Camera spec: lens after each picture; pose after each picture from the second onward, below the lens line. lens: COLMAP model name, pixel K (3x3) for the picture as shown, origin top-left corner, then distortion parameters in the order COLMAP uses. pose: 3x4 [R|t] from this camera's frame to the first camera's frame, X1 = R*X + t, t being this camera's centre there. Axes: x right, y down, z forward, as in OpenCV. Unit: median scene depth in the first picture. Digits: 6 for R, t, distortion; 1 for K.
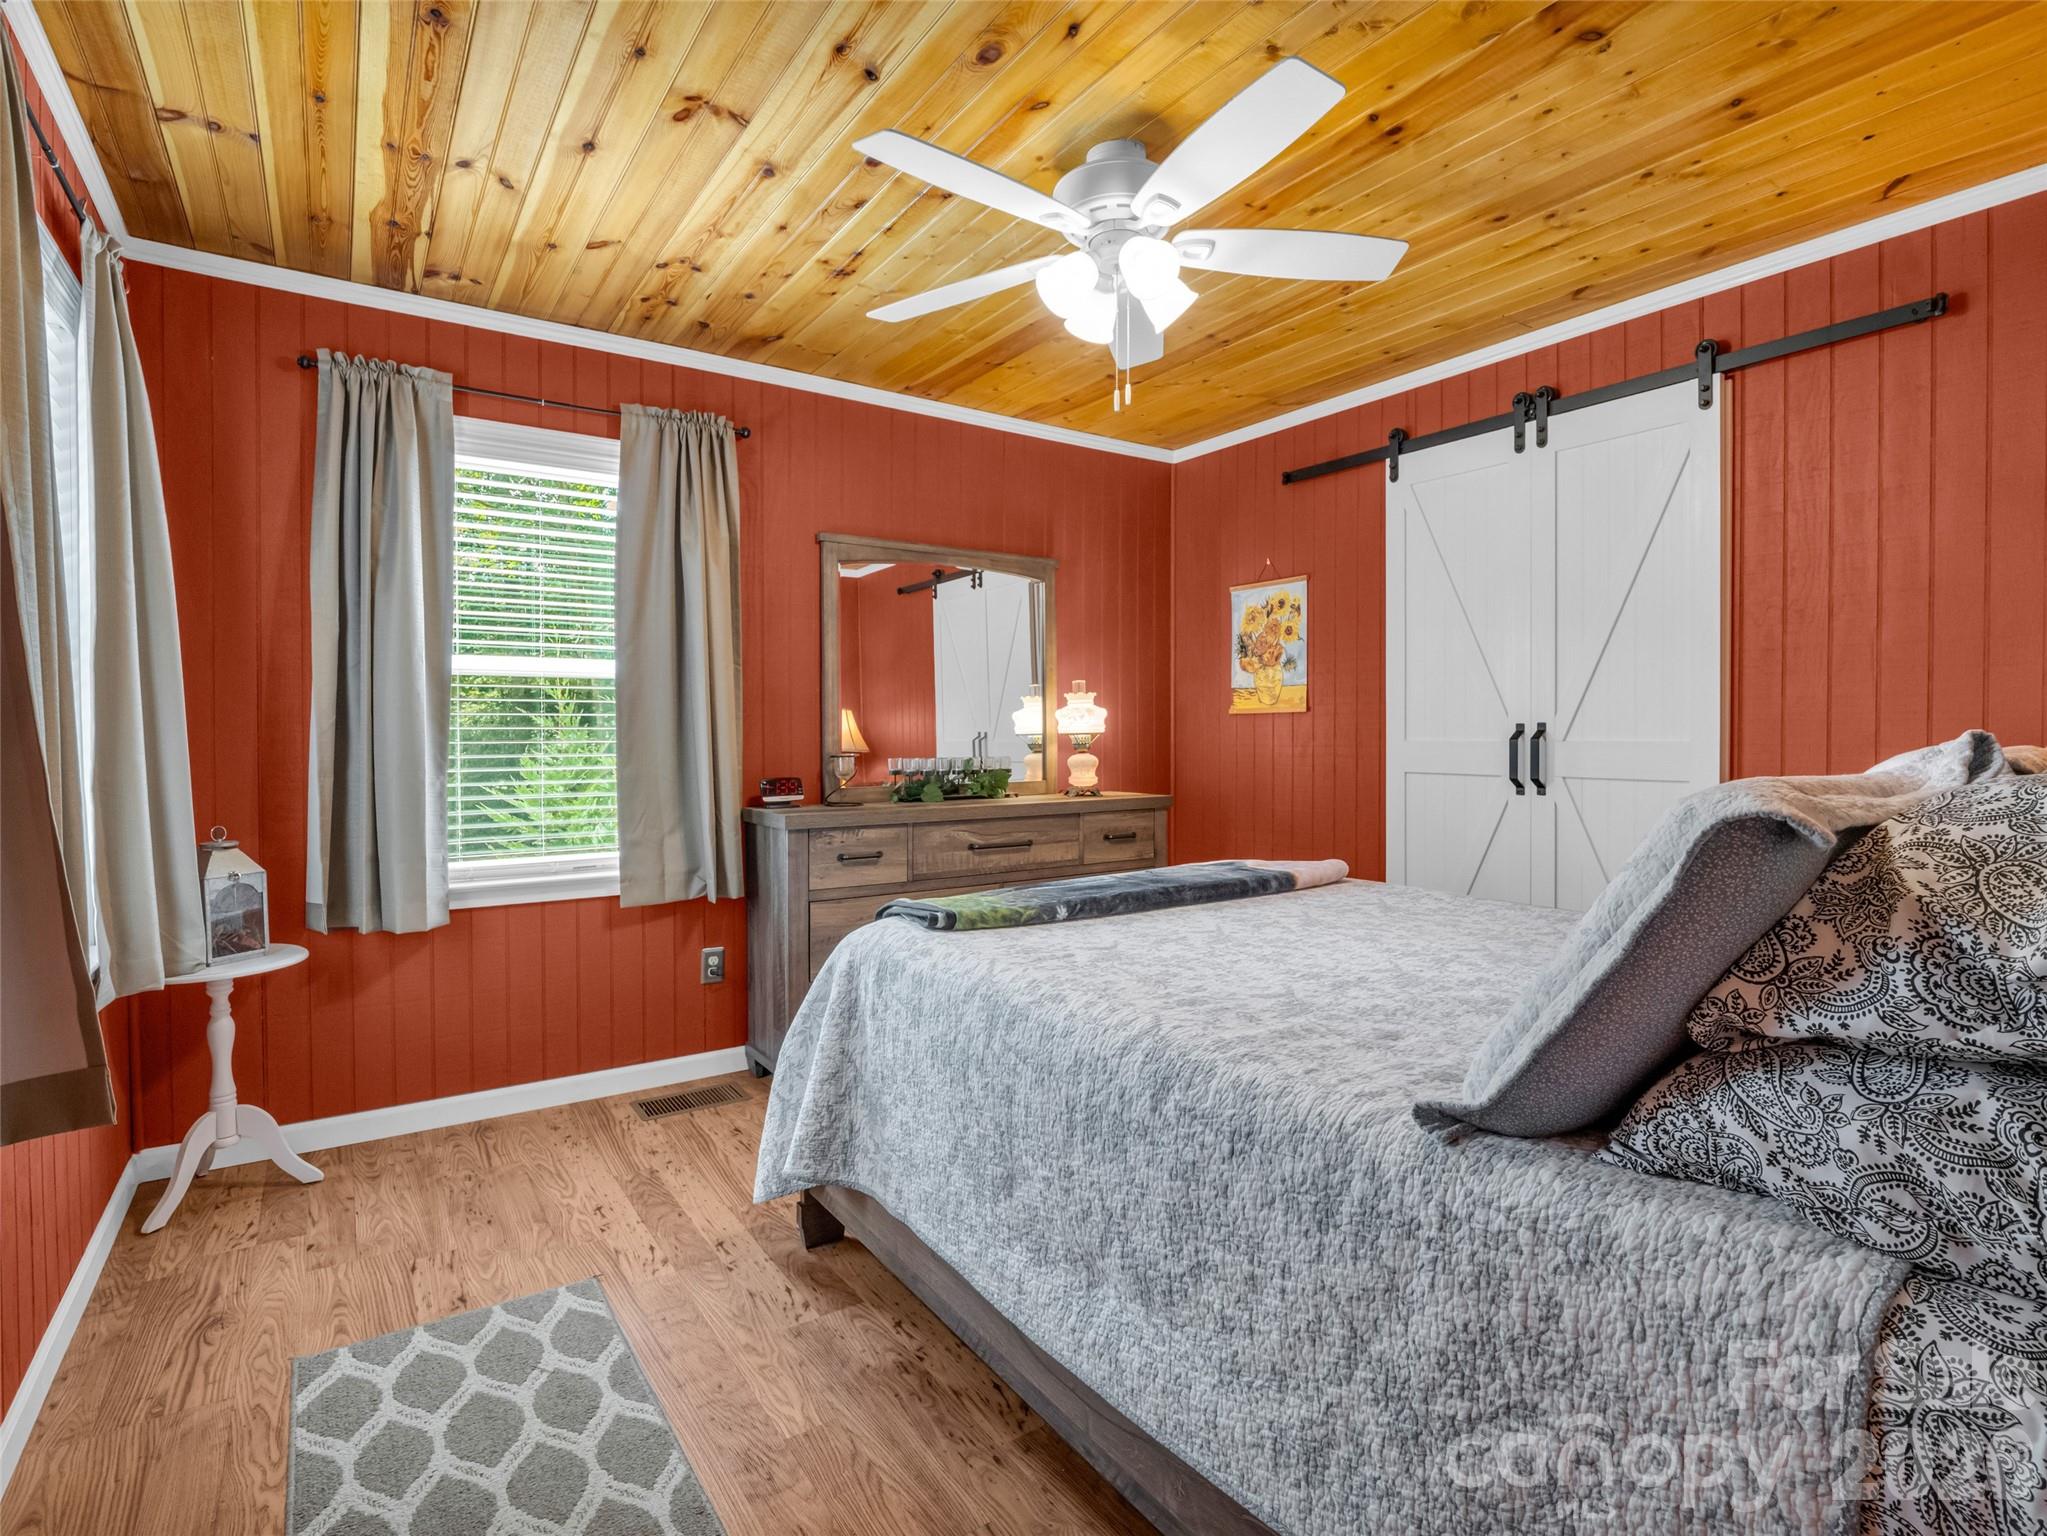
lens RADIAL K [[1020.7, 0, 1013.5], [0, 1020.7, 758.1], [0, 0, 1]] dist [-0.015425, 0.000390]
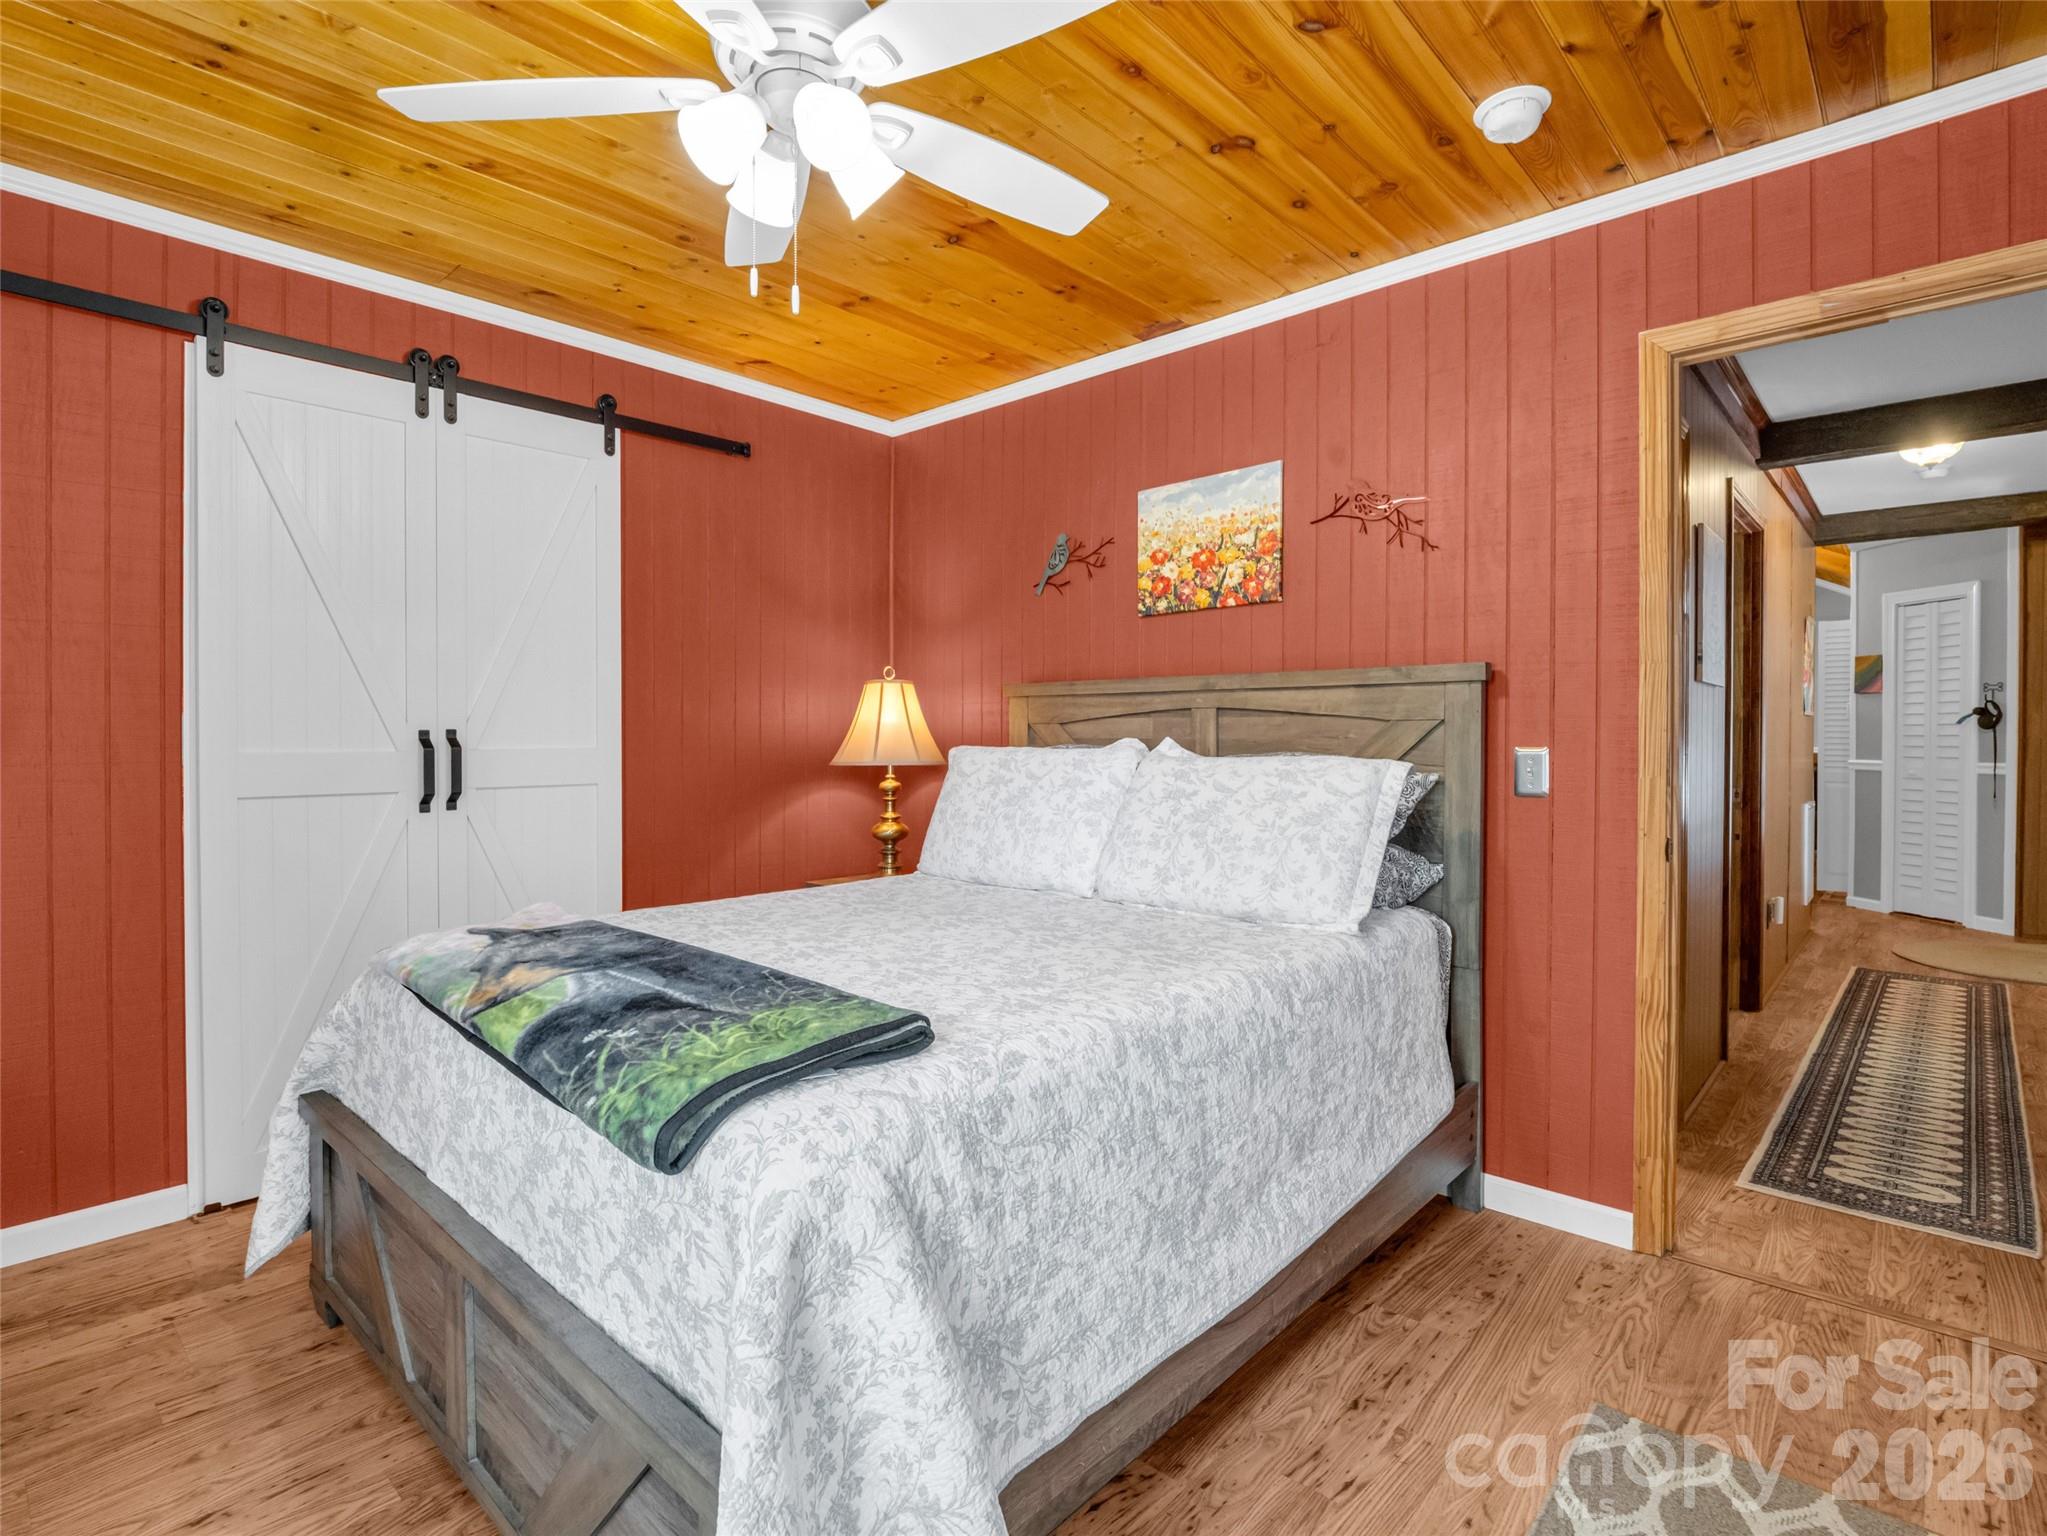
lens RADIAL K [[1020.7, 0, 1010.1], [0, 1020.7, 761.0], [0, 0, 1]] dist [-0.015425, 0.000390]
pose [[-0.234071, -0.023974, 0.971924, -0.540973], [0.026709, 0.999160, 0.031078, -0.023719], [-0.971853, 0.033234, -0.233234, 0.831200]]
